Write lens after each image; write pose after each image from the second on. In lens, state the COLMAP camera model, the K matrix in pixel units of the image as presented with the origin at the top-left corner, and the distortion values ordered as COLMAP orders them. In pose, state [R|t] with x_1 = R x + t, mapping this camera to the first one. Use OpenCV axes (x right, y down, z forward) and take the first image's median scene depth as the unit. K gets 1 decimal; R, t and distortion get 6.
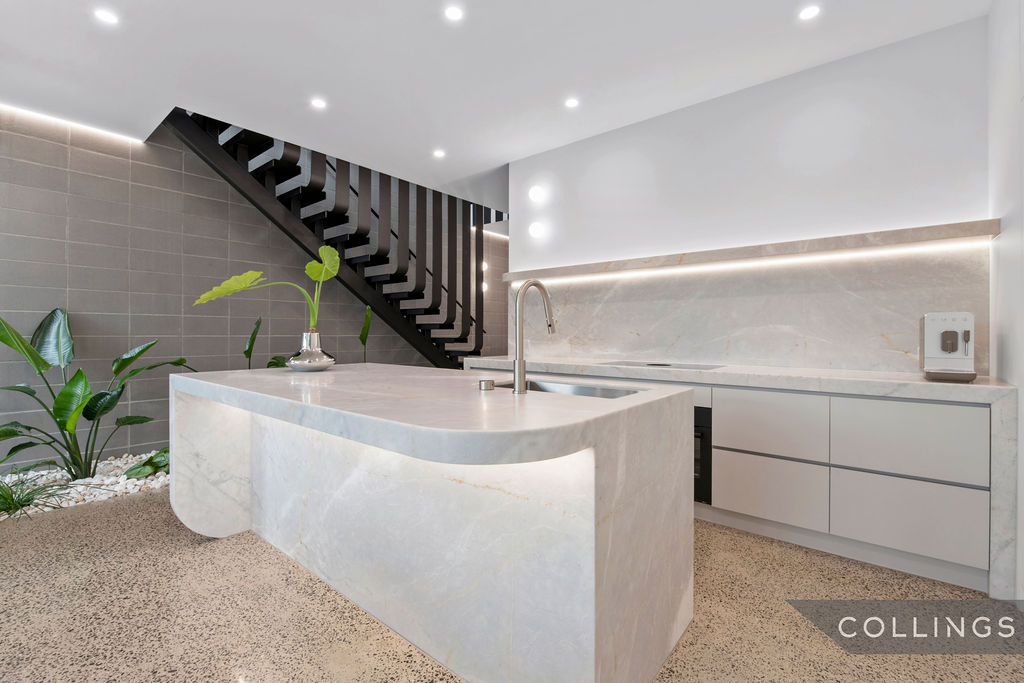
lens RADIAL K [[463.3, 0, 515.1], [0, 463.3, 340.7], [0, 0, 1]] dist [0.002356, -0.000099]
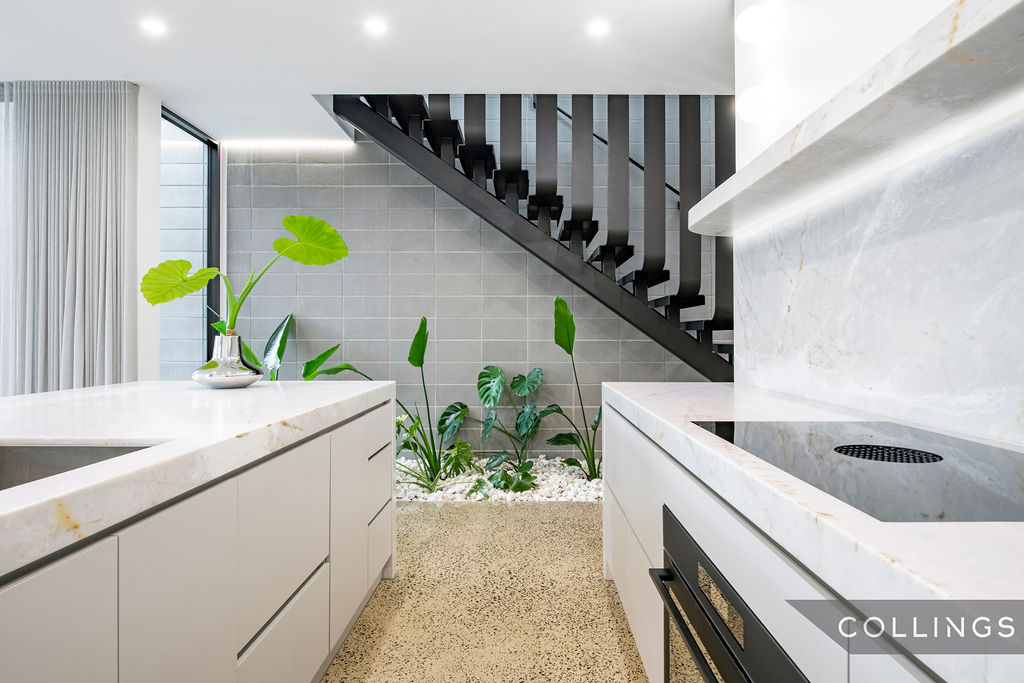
lens RADIAL K [[566.8, 0, 514.1], [0, 566.8, 337.9], [0, 0, 1]] dist [-0.025826, -0.001523]
pose [[0.631007, 0.000626, -0.775777, 0.348356], [-0.012225, 0.999884, -0.009137, -0.007482], [0.775680, 0.015249, 0.630942, 0.526094]]
